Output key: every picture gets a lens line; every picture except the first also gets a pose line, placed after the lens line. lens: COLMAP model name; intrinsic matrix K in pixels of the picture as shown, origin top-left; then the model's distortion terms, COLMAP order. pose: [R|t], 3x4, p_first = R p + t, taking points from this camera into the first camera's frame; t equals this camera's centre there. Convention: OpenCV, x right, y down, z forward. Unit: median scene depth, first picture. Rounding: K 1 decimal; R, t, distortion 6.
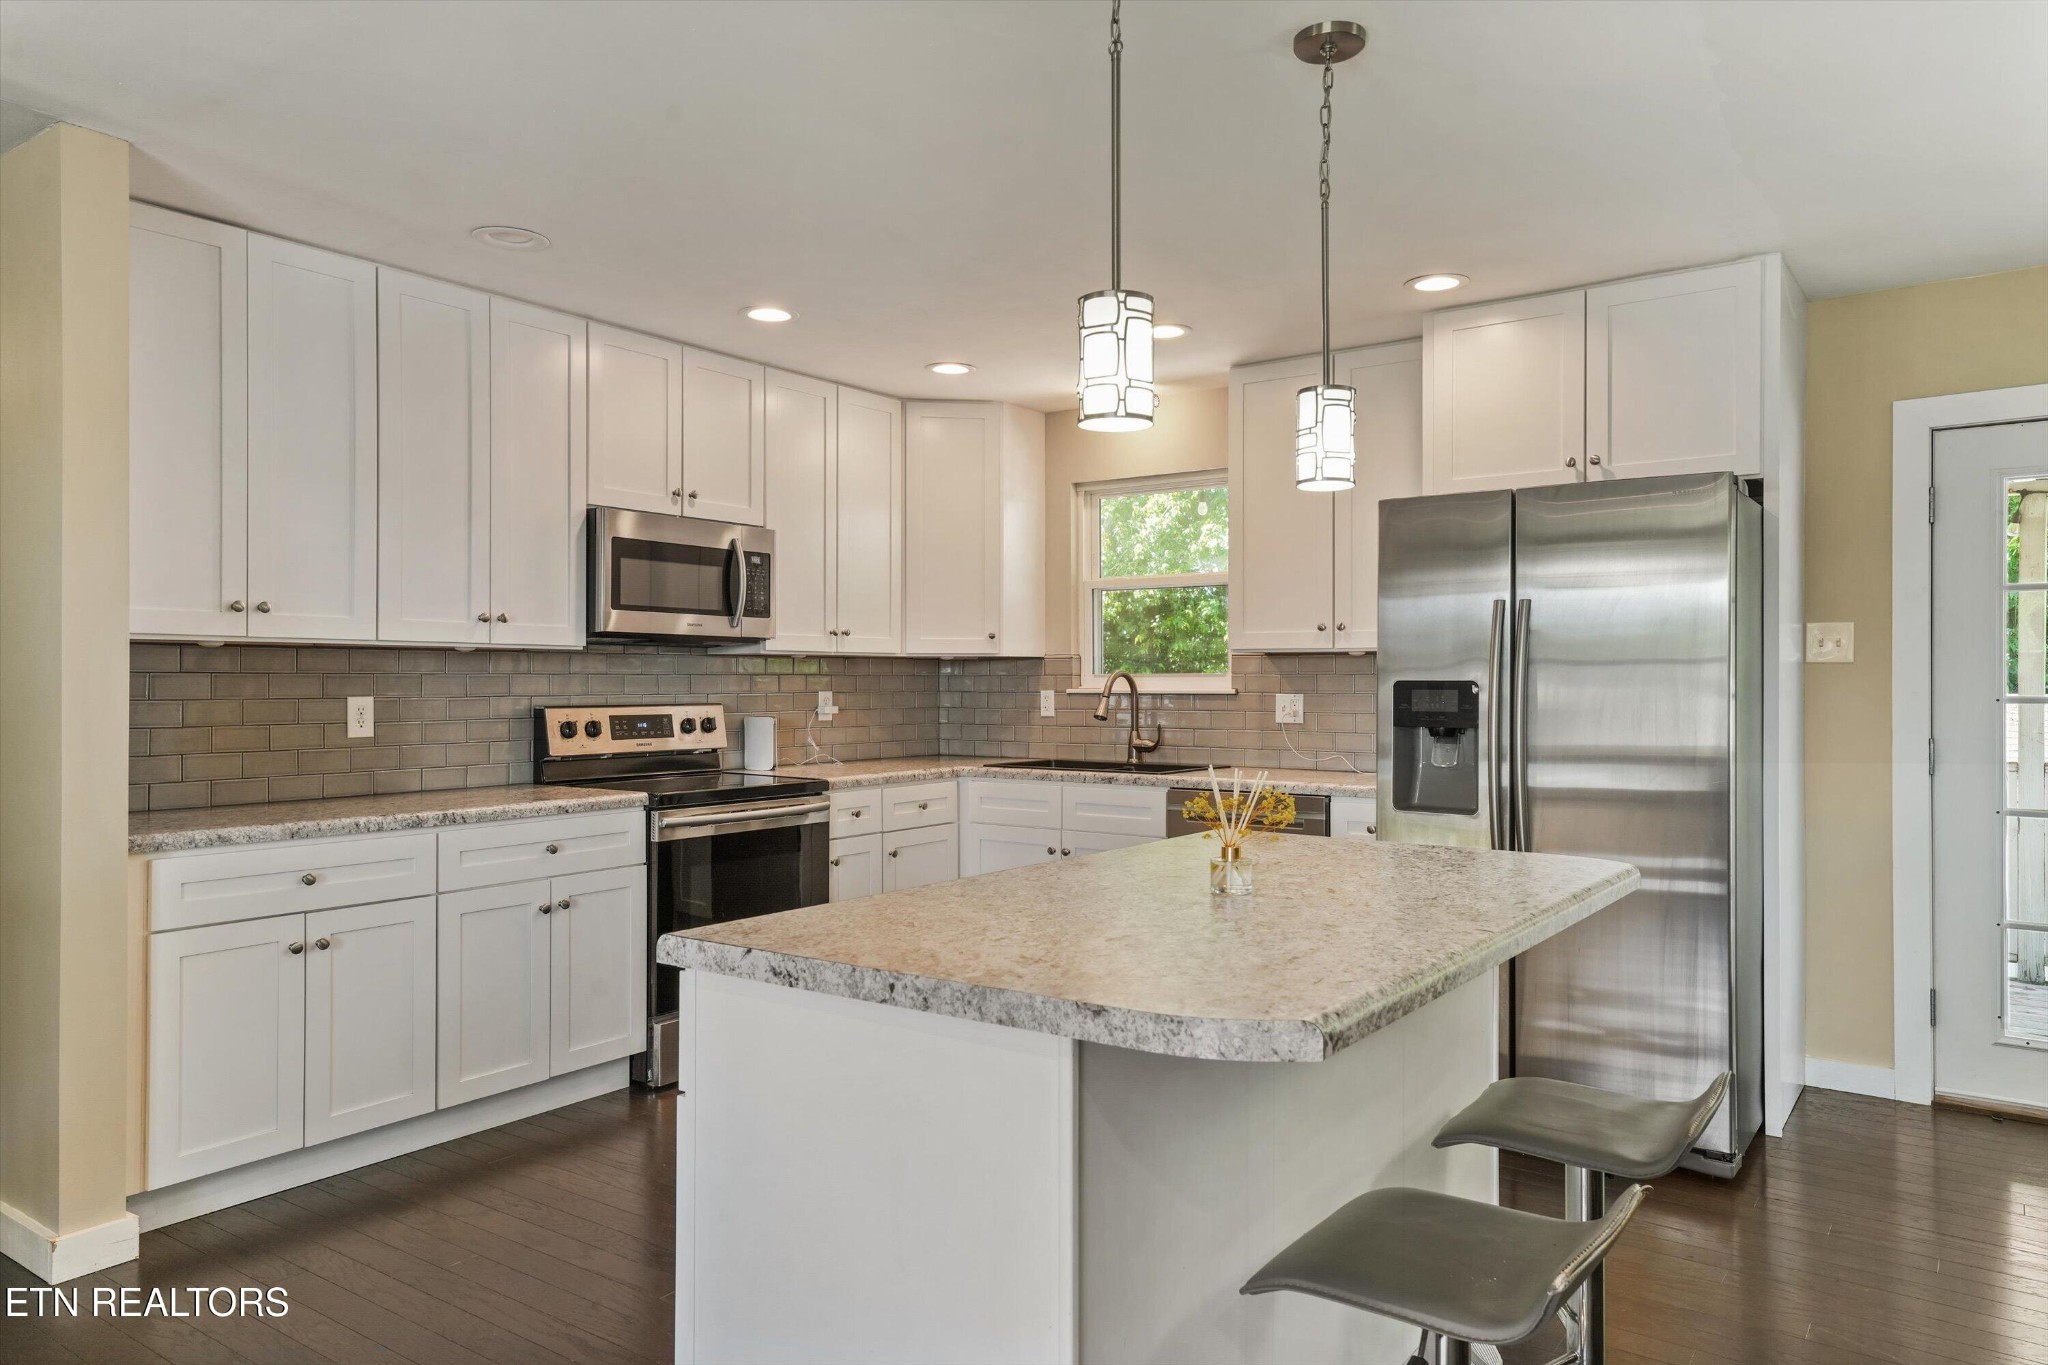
lens RADIAL K [[1358.9, 0, 1024.0], [0, 1358.9, 682.5], [0, 0, 1]] dist [0.031509, 0.000042]
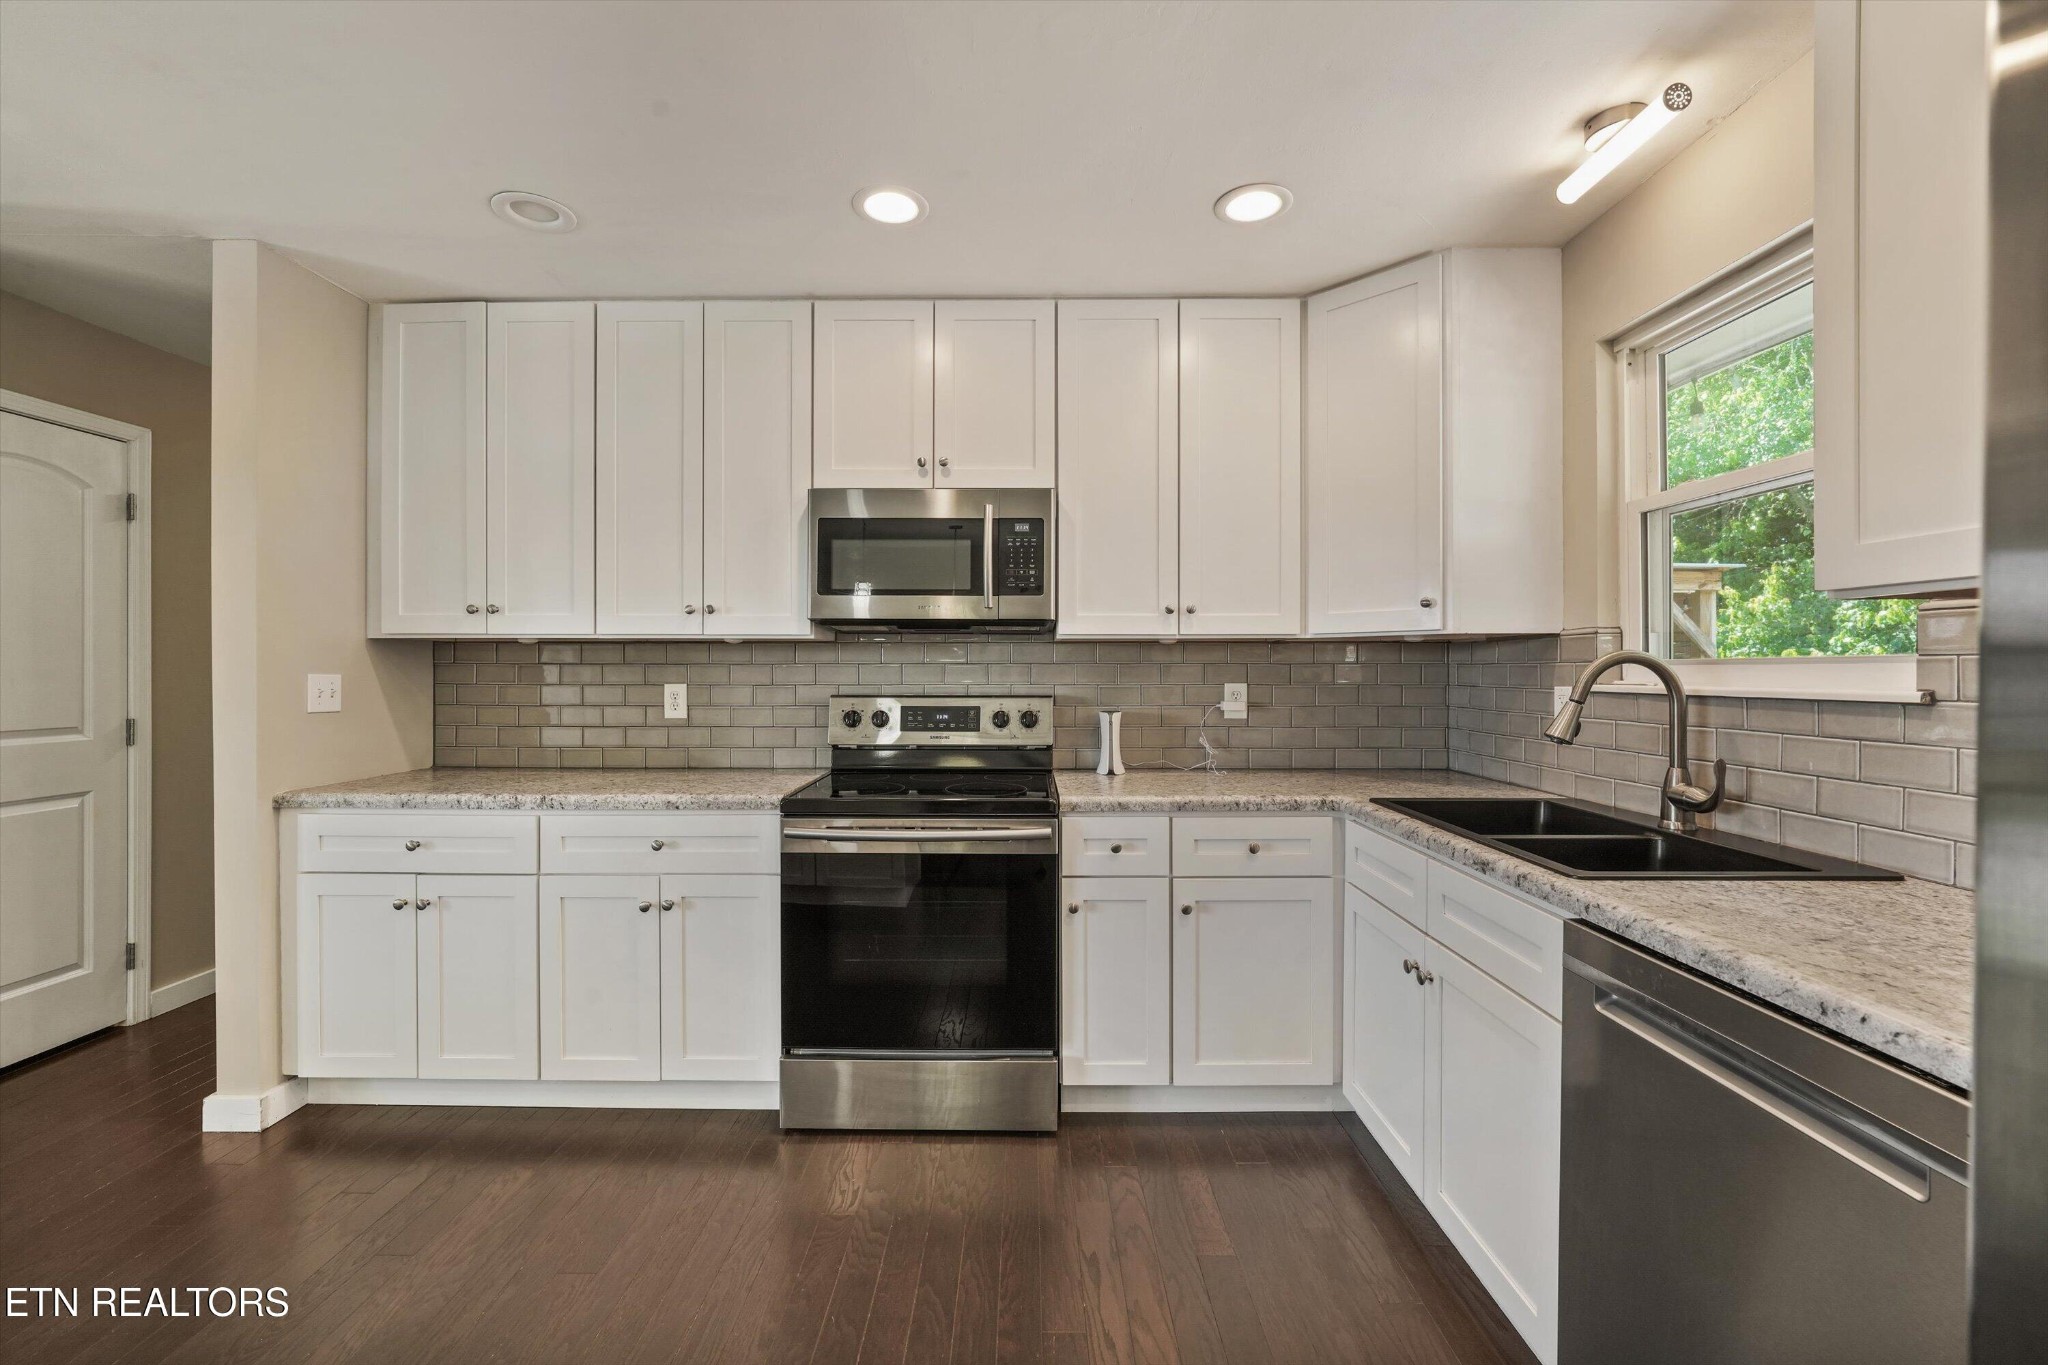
lens RADIAL K [[822.9, 0, 1021.8], [0, 822.9, 668.8], [0, 0, 1]] dist [-0.003454, 0.000127]
pose [[0.578213, -0.001888, -0.815884, 0.239497], [-0.002351, 0.999989, -0.003980, -0.000266], [0.815883, 0.004220, 0.578202, 0.763095]]
